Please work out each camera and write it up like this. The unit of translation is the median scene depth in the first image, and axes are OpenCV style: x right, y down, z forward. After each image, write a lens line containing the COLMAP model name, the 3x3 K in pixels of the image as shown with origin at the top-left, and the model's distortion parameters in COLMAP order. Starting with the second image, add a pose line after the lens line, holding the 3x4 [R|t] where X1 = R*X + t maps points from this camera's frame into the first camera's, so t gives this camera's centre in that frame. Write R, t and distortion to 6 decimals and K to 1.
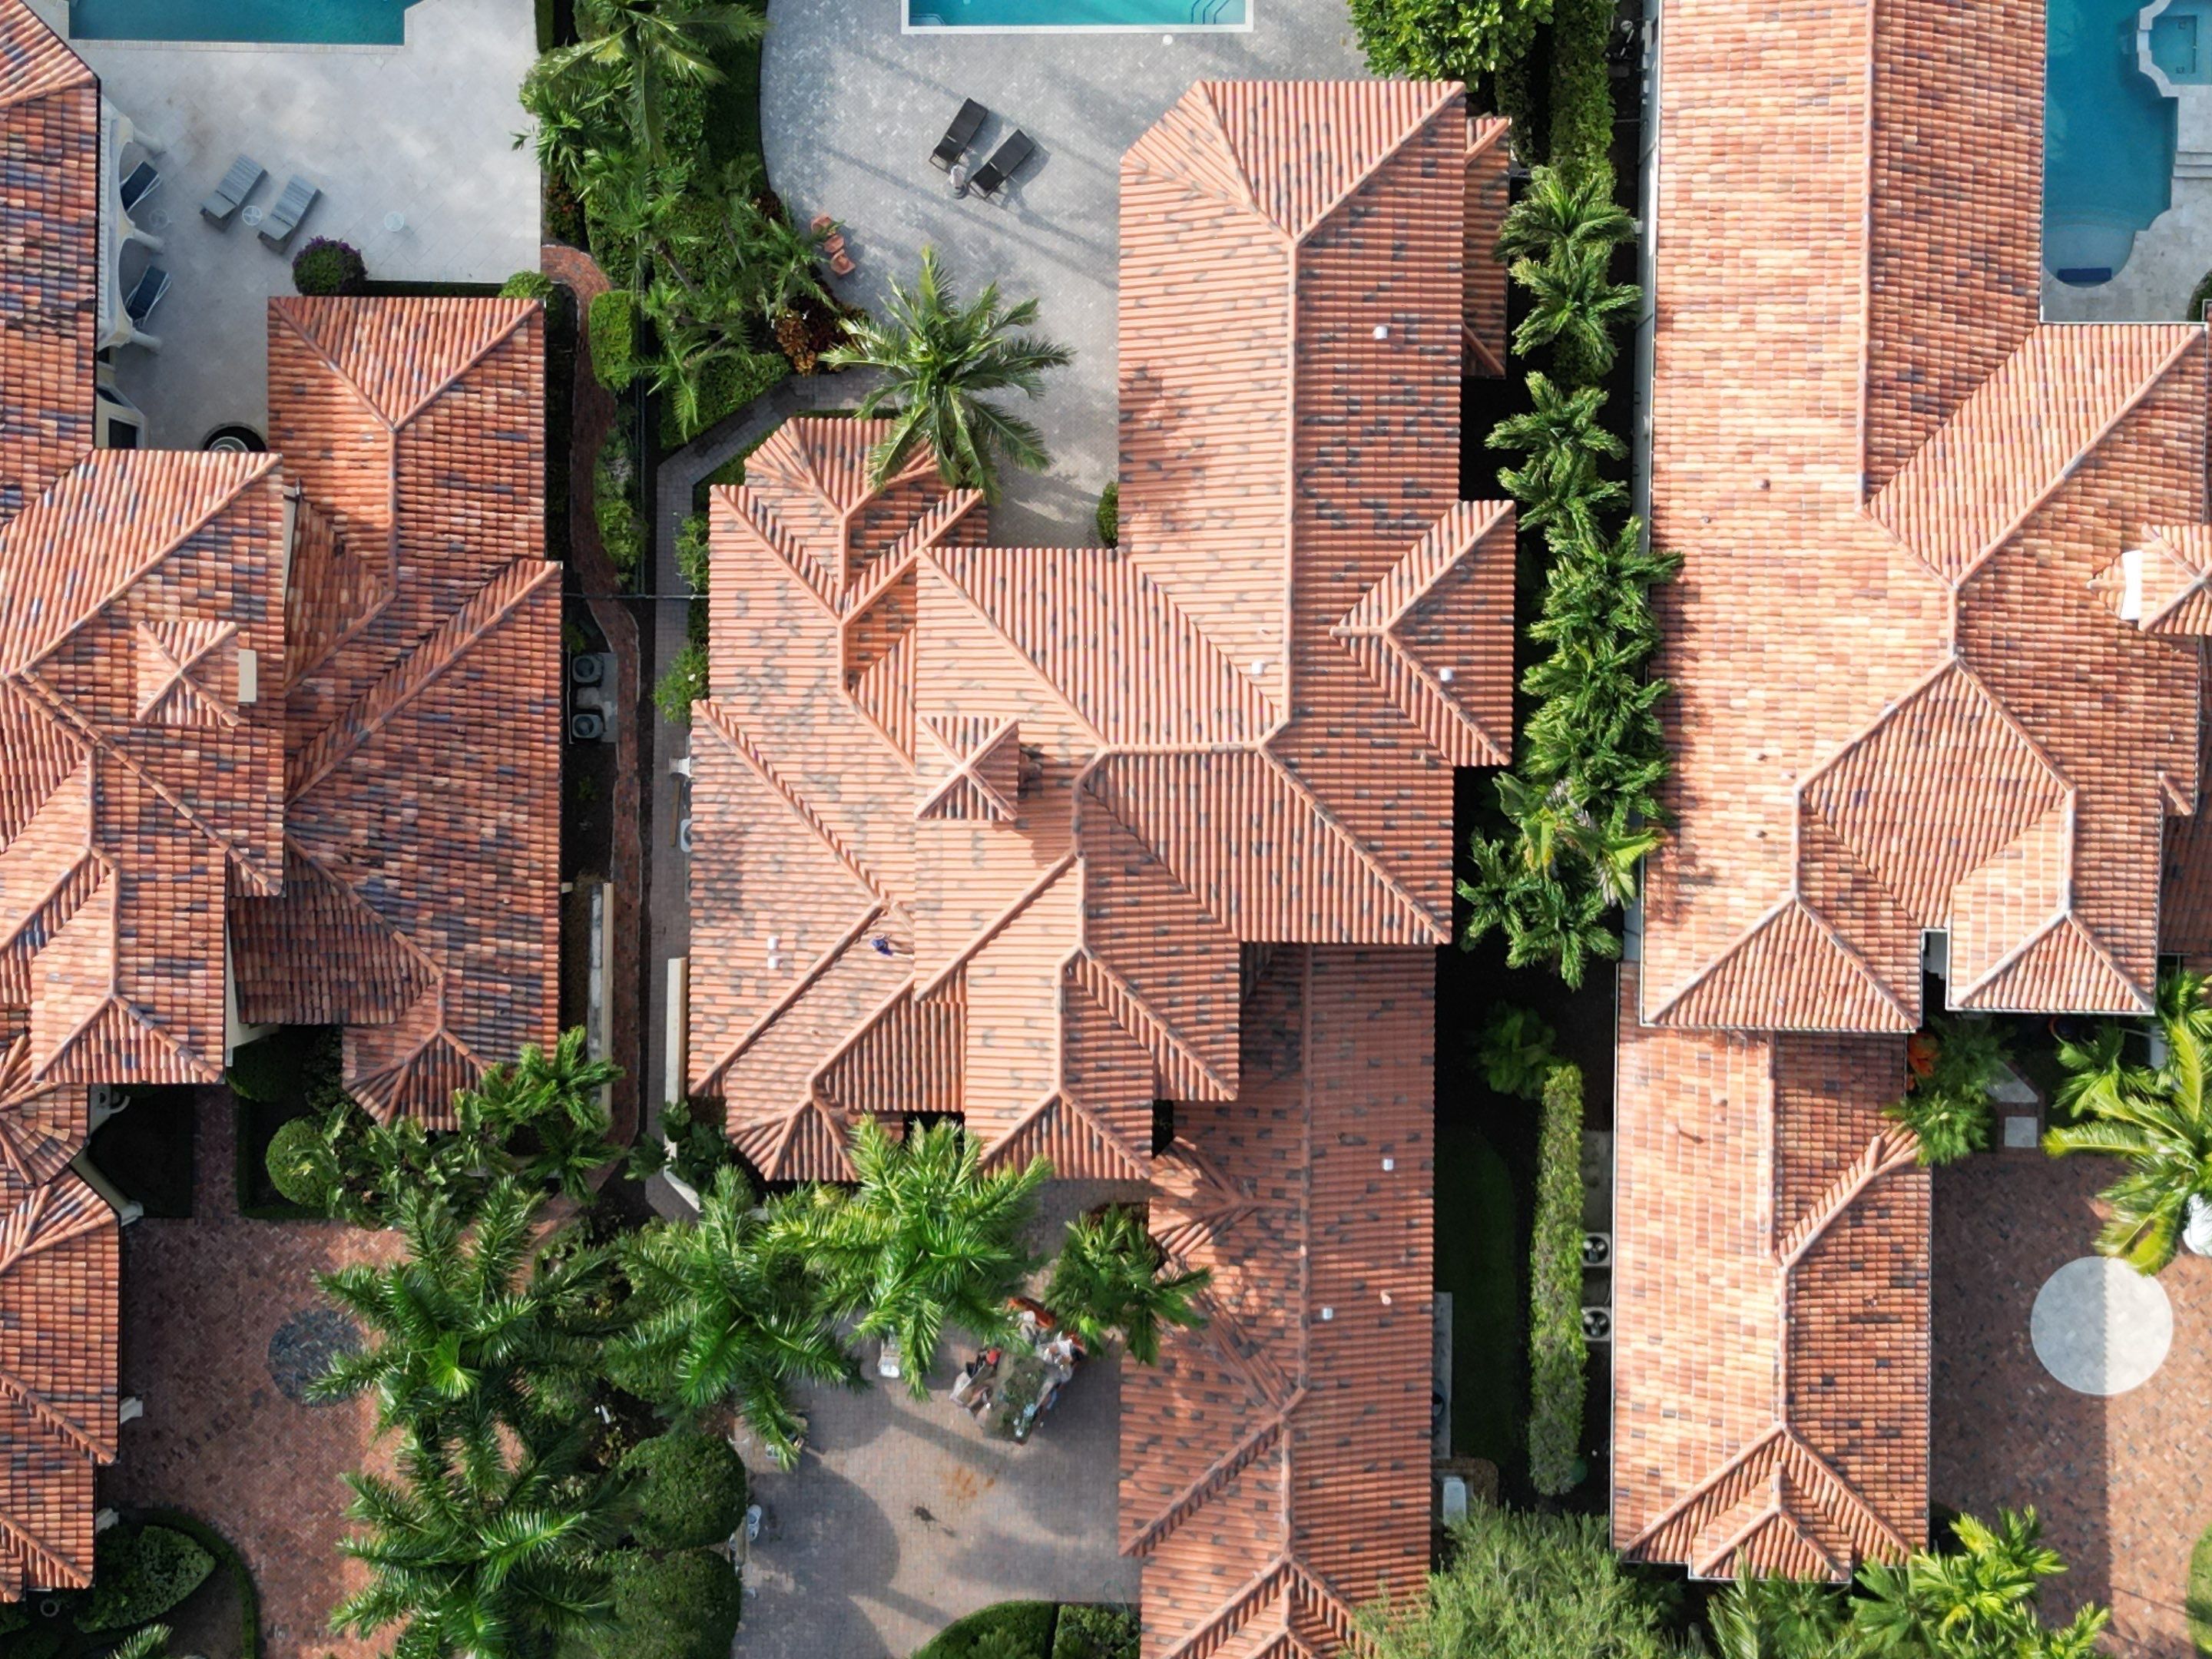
lens RADIAL K [[3003.5, 0, 1082.5], [0, 3003.5, 832.0], [0, 0, 1]] dist [0.074265, -0.074570]
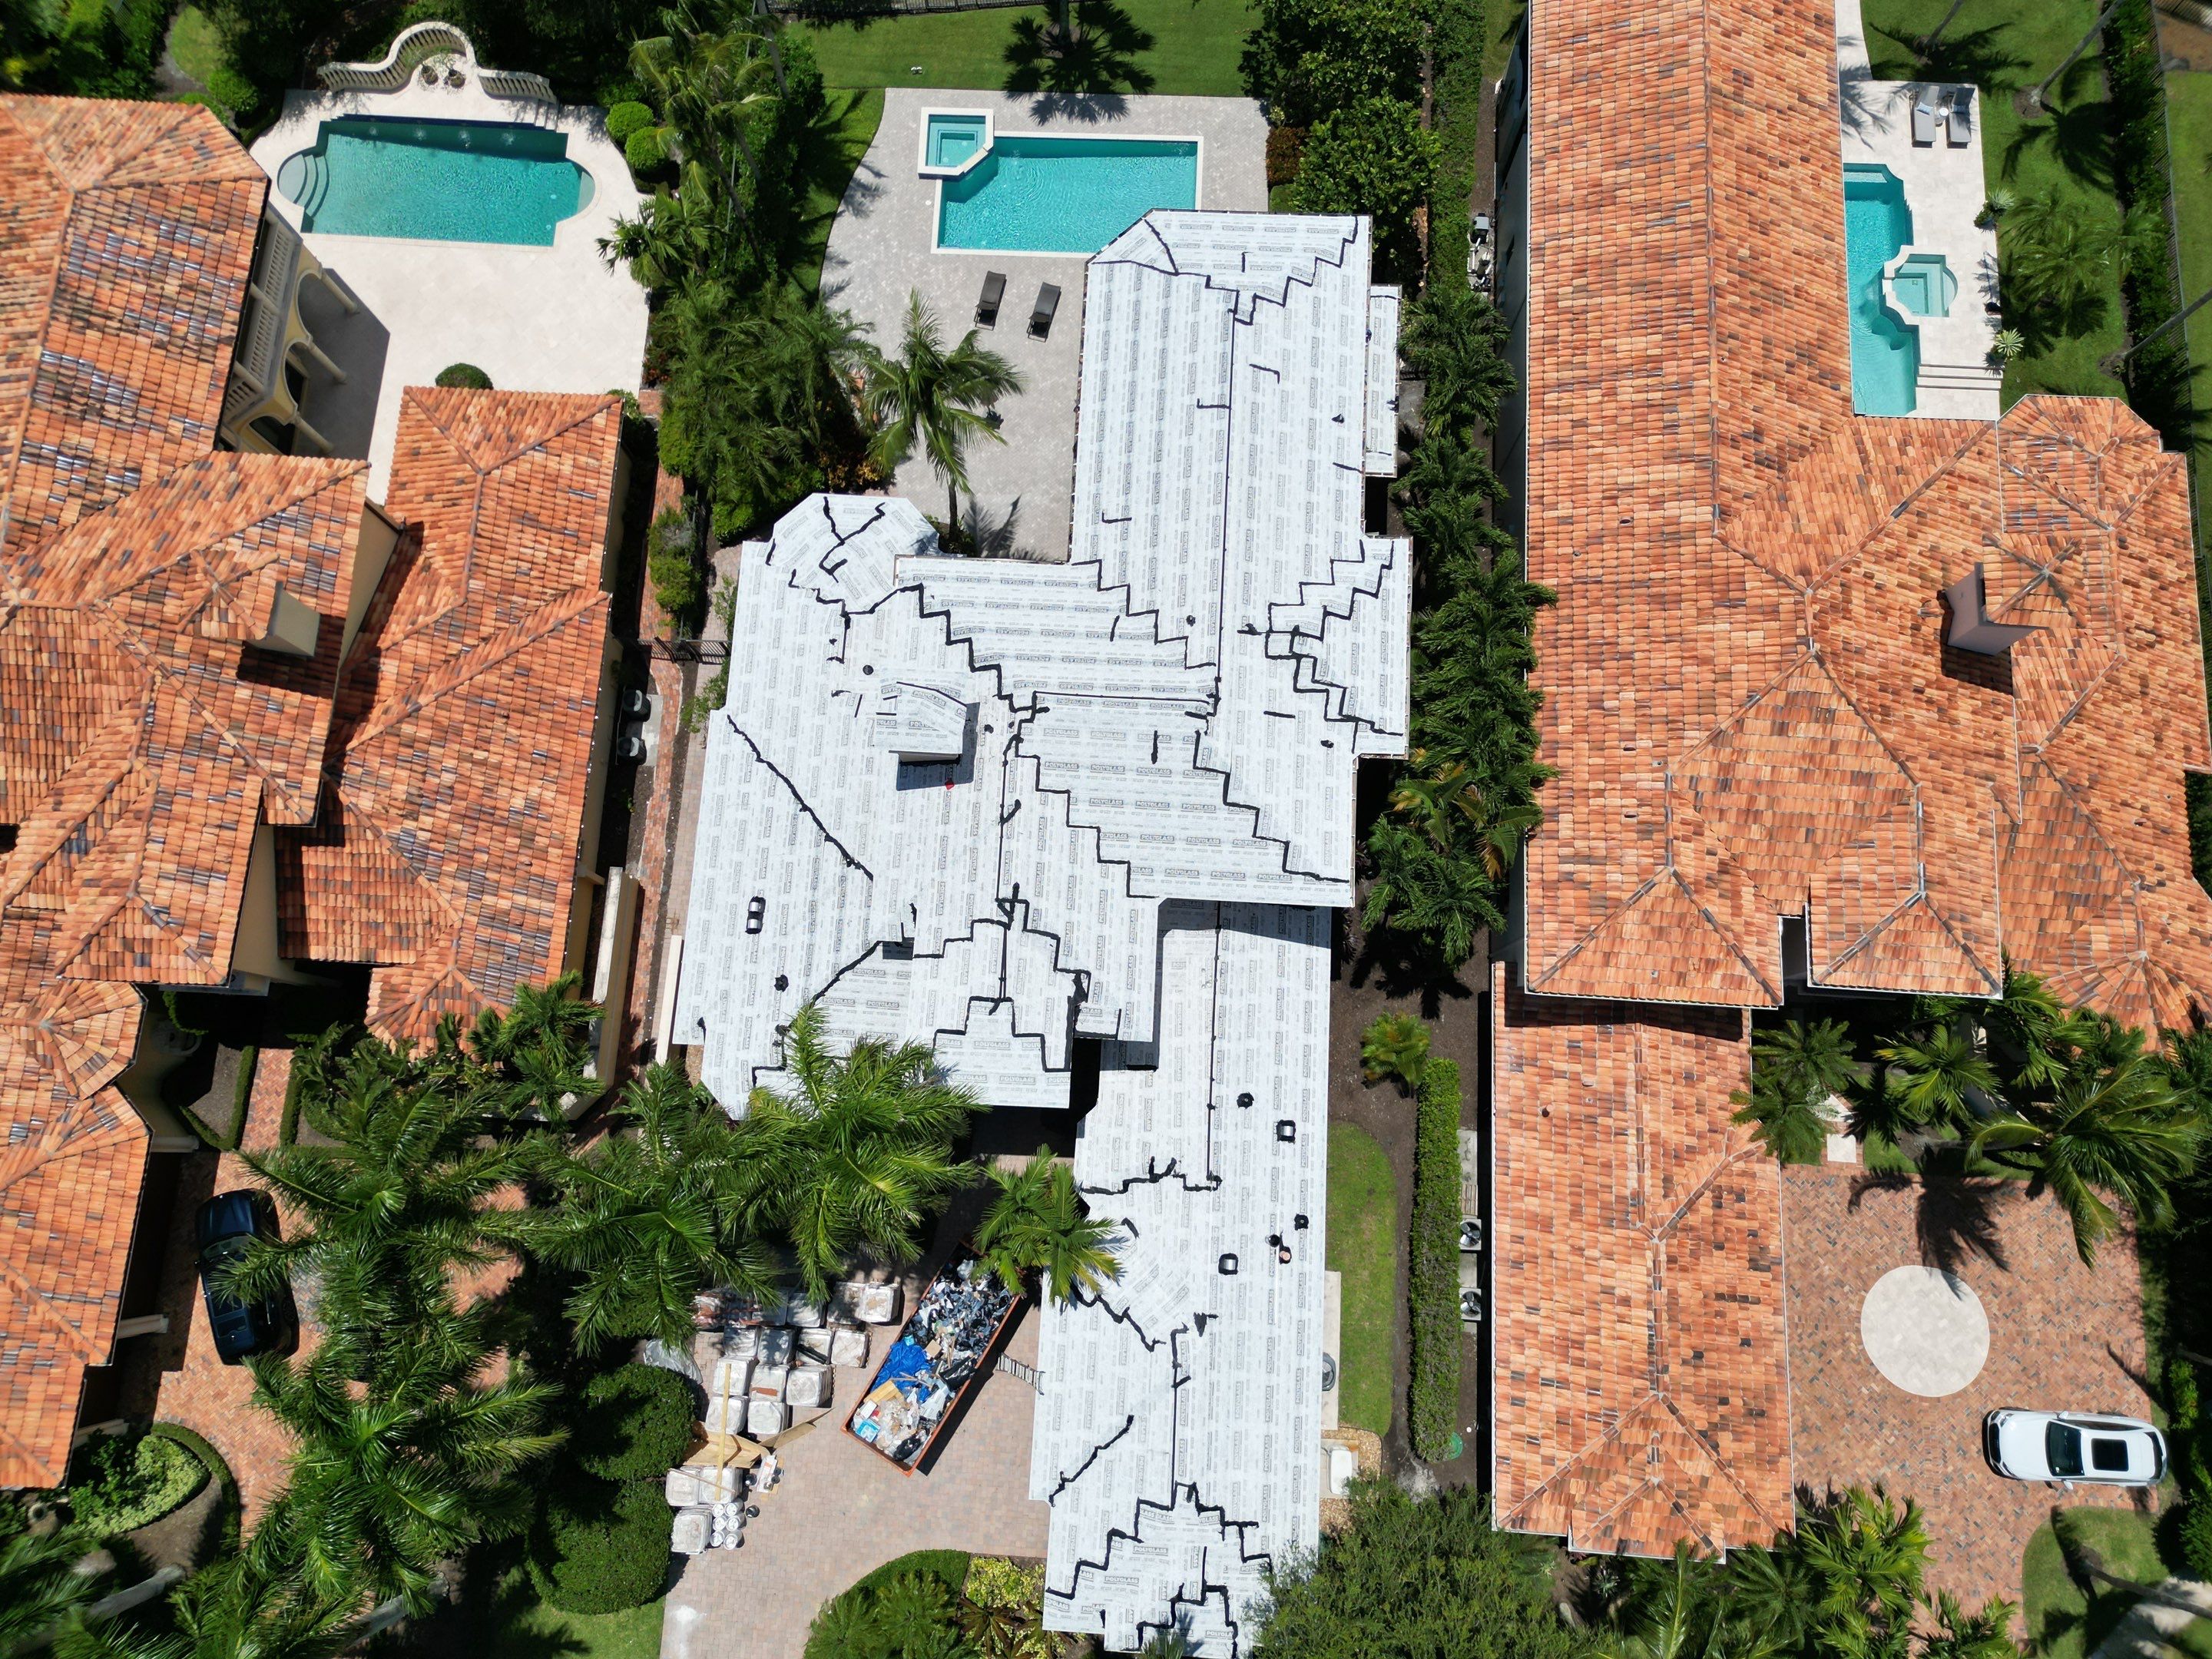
lens RADIAL K [[1545.6, 0, 1095.8], [0, 1545.6, 835.0], [0, 0, 1]] dist [0.046018, -0.040272]
pose [[0.998891, 0.045994, -0.010038, 0.031717], [-0.047069, 0.971717, -0.231409, 0.140974], [-0.000890, 0.231624, 0.972805, 0.423378]]
